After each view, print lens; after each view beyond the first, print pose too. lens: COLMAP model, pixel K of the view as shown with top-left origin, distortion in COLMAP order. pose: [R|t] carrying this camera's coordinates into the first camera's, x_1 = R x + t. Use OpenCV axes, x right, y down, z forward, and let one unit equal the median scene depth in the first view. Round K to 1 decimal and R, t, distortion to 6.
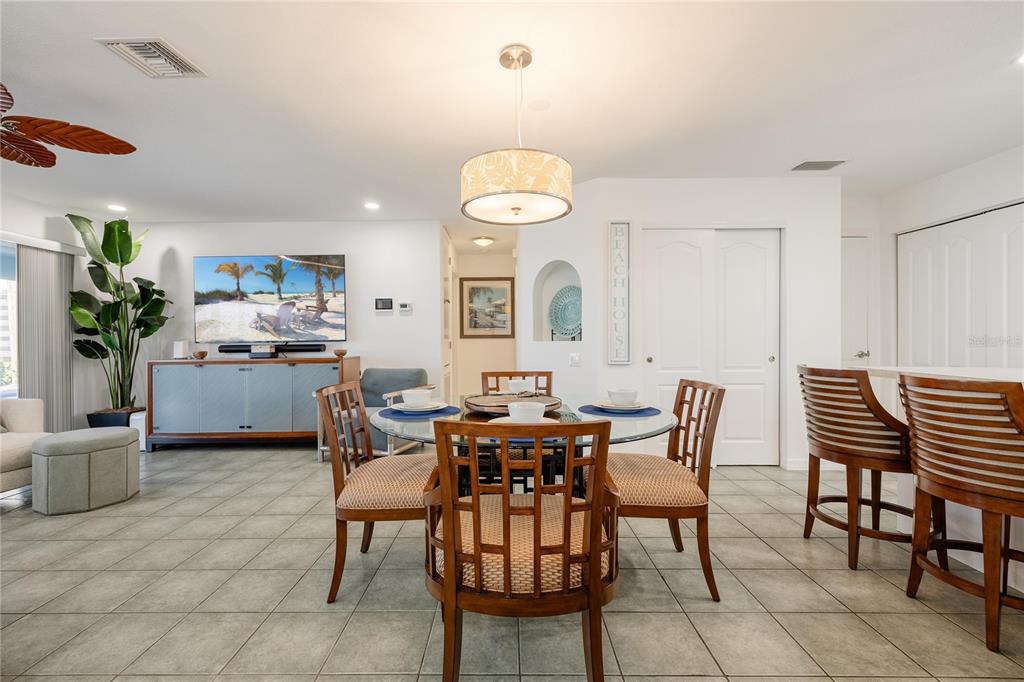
lens RADIAL K [[443.3, 0, 501.0], [0, 443.3, 336.8], [0, 0, 1]] dist [0.001395, 0.000182]
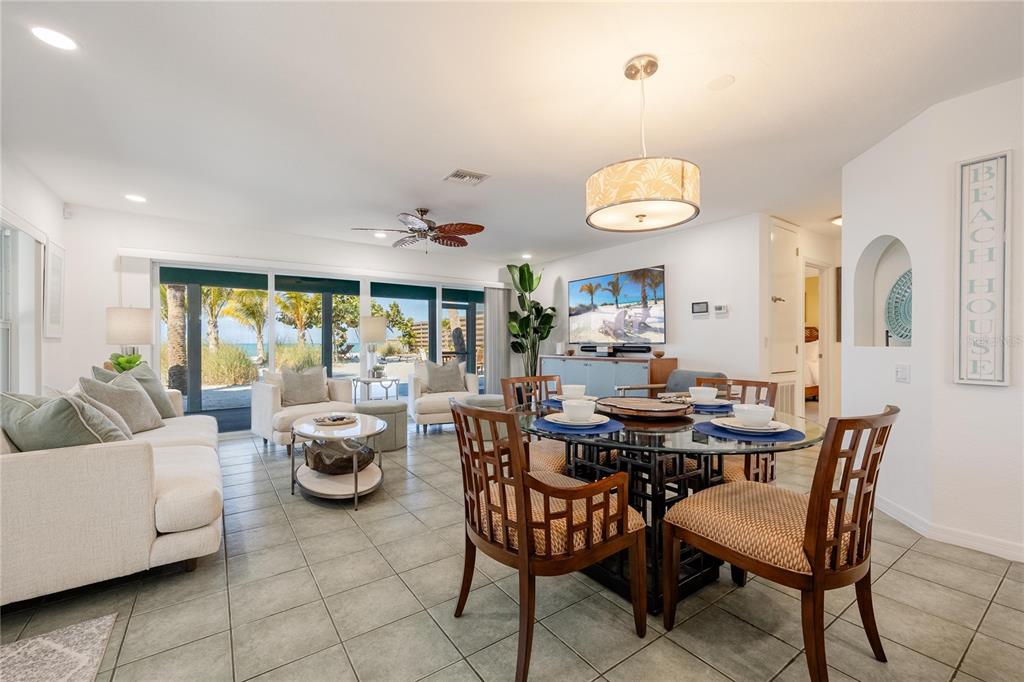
lens RADIAL K [[420.3, 0, 510.4], [0, 420.3, 343.8], [0, 0, 1]] dist [0.000590, -0.000006]
pose [[0.591363, 0.009154, -0.806353, 0.264910], [0.000886, 0.999928, 0.012002, -0.002983], [0.806405, -0.007812, 0.591313, 0.076537]]
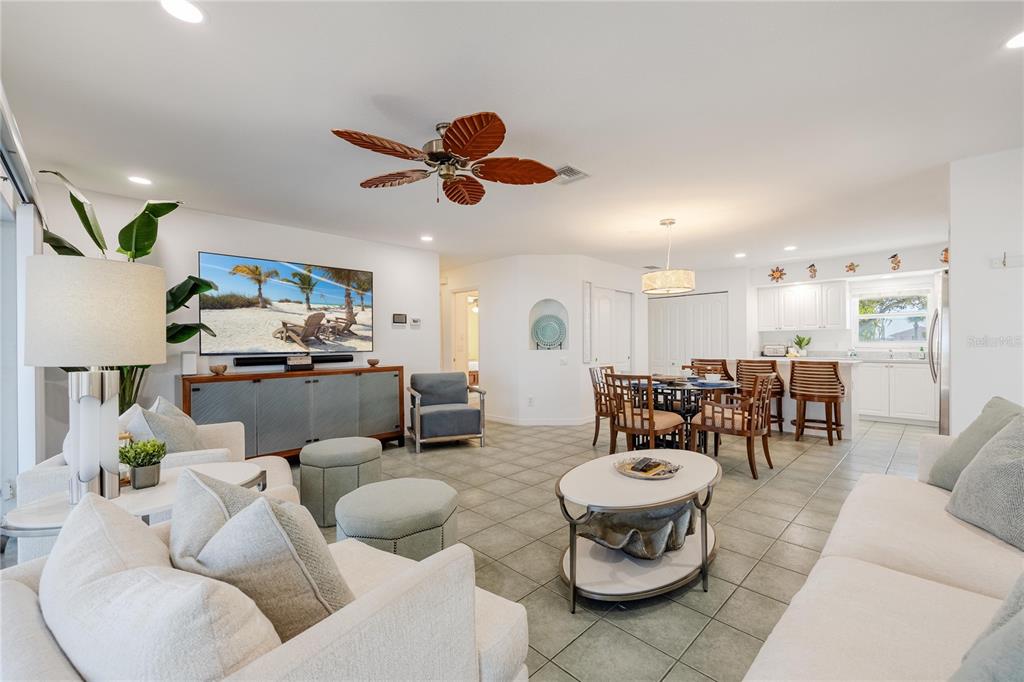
lens RADIAL K [[420.3, 0, 510.4], [0, 420.3, 343.8], [0, 0, 1]] dist [0.000590, -0.000006]
pose [[0.703540, 0.003723, 0.710646, -0.851152], [-0.001617, 0.999992, -0.003637, -0.006550], [-0.710654, 0.001409, 0.703540, 0.033264]]
